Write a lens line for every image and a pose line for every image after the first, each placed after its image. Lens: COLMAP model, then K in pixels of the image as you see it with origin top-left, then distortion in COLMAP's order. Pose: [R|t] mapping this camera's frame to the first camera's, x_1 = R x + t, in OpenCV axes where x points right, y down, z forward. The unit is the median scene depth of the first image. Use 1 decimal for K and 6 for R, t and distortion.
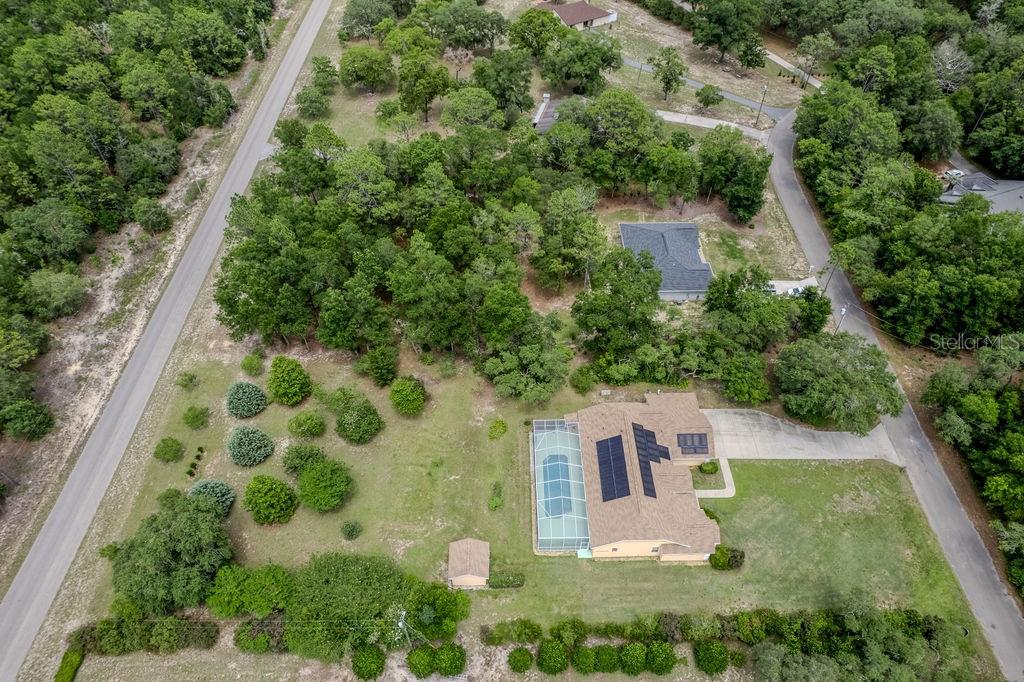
lens RADIAL K [[655.3, 0, 513.7], [0, 655.3, 353.0], [0, 0, 1]] dist [-0.078849, 0.071048]
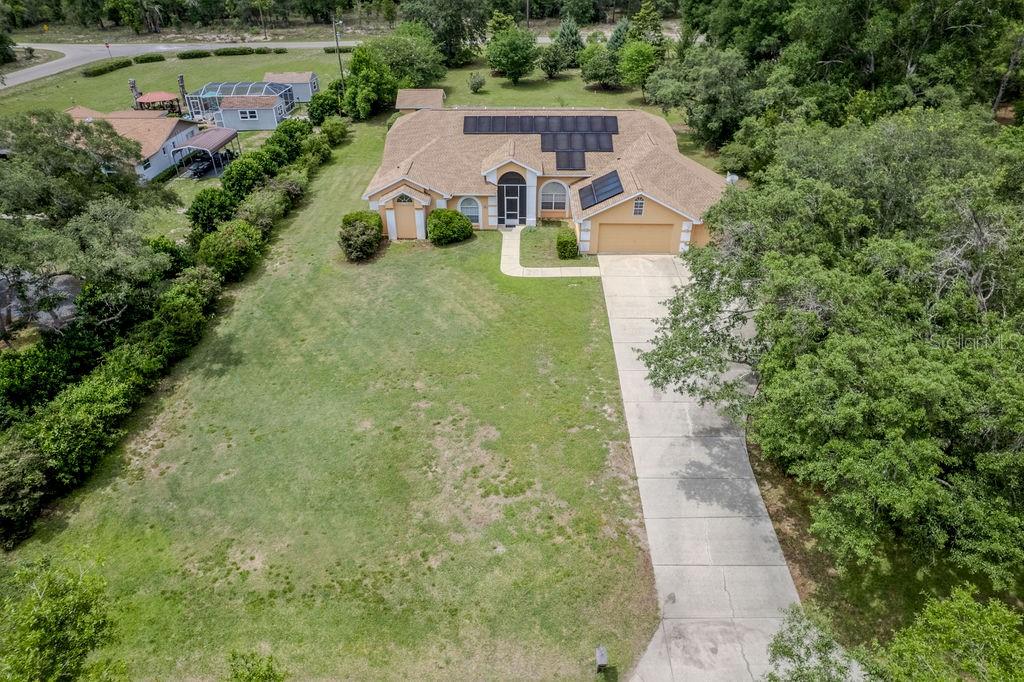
lens RADIAL K [[655.3, 0, 513.7], [0, 655.3, 353.0], [0, 0, 1]] dist [-0.078849, 0.071048]
pose [[-0.035219, 0.553442, -0.832143, 0.719080], [-0.728566, 0.555732, 0.400442, 0.059786], [0.684070, 0.620374, 0.383647, 0.825455]]
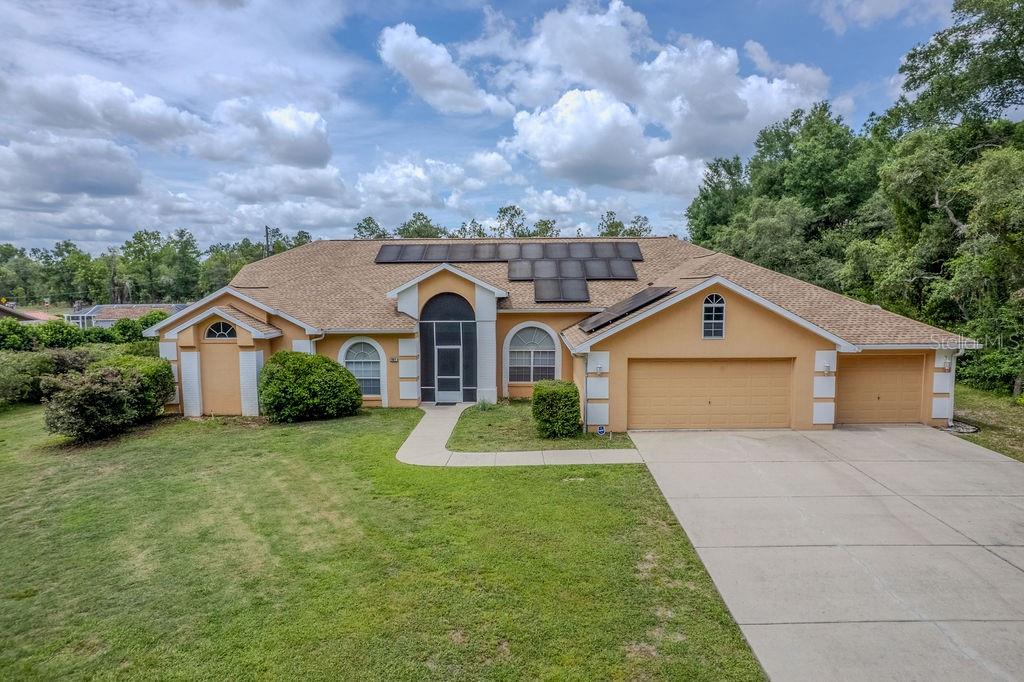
lens RADIAL K [[655.3, 0, 513.7], [0, 655.3, 353.0], [0, 0, 1]] dist [-0.078849, 0.071048]
pose [[-0.038094, 0.098300, -0.994427, 0.494688], [-0.725770, 0.681325, 0.095152, 0.152019], [0.686882, 0.725350, 0.045389, 0.948019]]
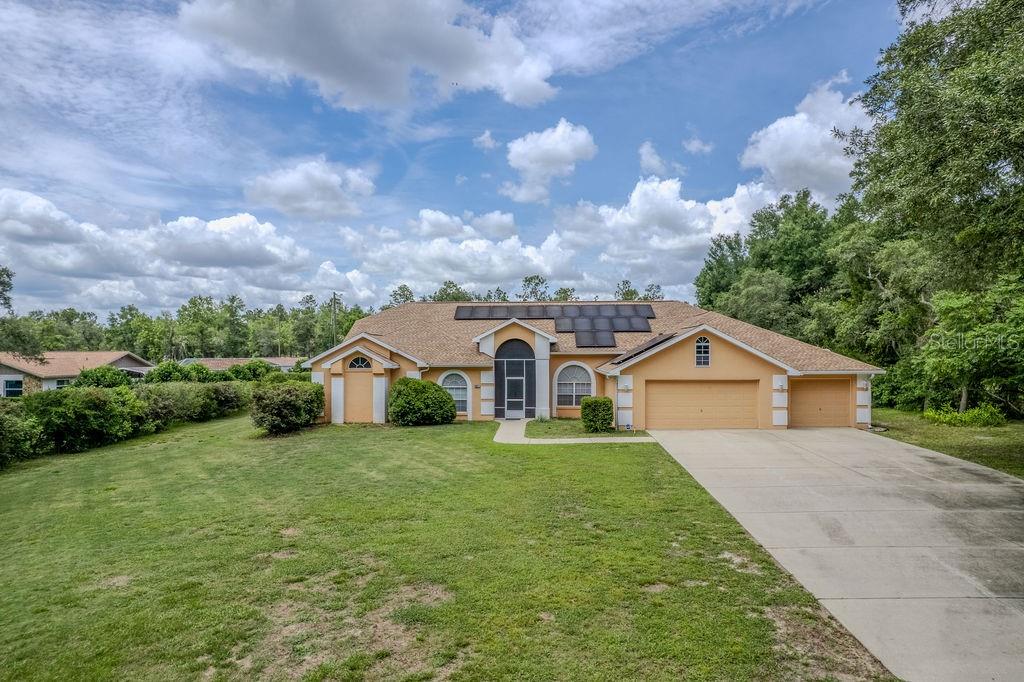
lens RADIAL K [[655.3, 0, 513.7], [0, 655.3, 353.0], [0, 0, 1]] dist [-0.078849, 0.071048]
pose [[-0.060478, -0.003688, -0.998163, 0.593631], [-0.727472, 0.684879, 0.041547, 0.169480], [0.683467, 0.728648, -0.044103, 0.945655]]
